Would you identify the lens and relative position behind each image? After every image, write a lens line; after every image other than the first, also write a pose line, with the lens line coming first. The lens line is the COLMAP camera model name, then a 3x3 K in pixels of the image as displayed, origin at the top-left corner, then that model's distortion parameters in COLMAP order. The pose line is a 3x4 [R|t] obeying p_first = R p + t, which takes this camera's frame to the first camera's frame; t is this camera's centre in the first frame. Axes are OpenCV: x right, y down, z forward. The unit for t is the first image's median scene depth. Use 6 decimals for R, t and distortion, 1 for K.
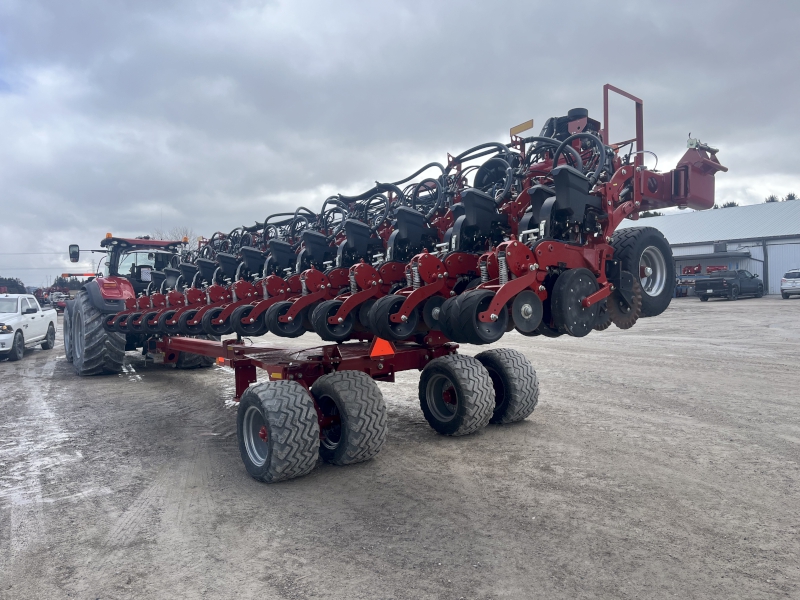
lens RADIAL K [[609.2, 0, 400.0], [0, 609.2, 300.0], [0, 0, 1]] dist [0.067214, -0.098303]
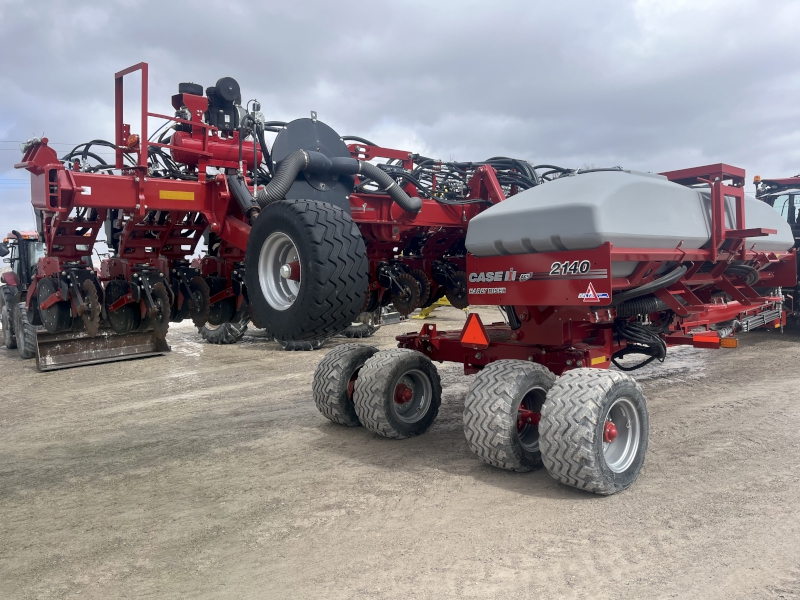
lens RADIAL K [[609.2, 0, 400.0], [0, 609.2, 300.0], [0, 0, 1]] dist [0.067214, -0.098303]
pose [[0.088709, 0.101674, -0.990855, 1.076741], [0.014518, 0.994539, 0.103352, -0.082065], [0.995952, -0.023554, 0.086748, 1.083592]]
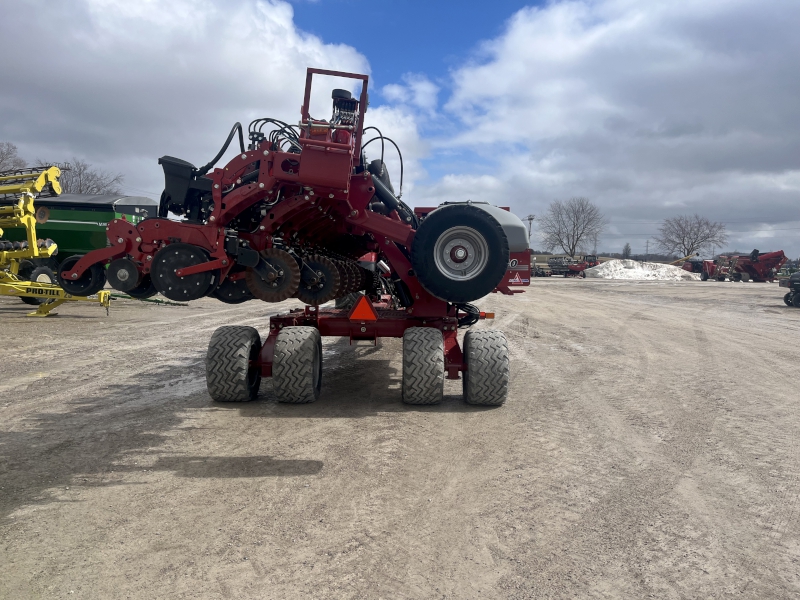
lens RADIAL K [[609.2, 0, 400.0], [0, 609.2, 300.0], [0, 0, 1]] dist [0.067214, -0.098303]
pose [[0.787696, 0.096786, -0.608414, 0.918825], [-0.066732, 0.995176, 0.071916, -0.038449], [0.612440, -0.016047, 0.790355, 0.218009]]
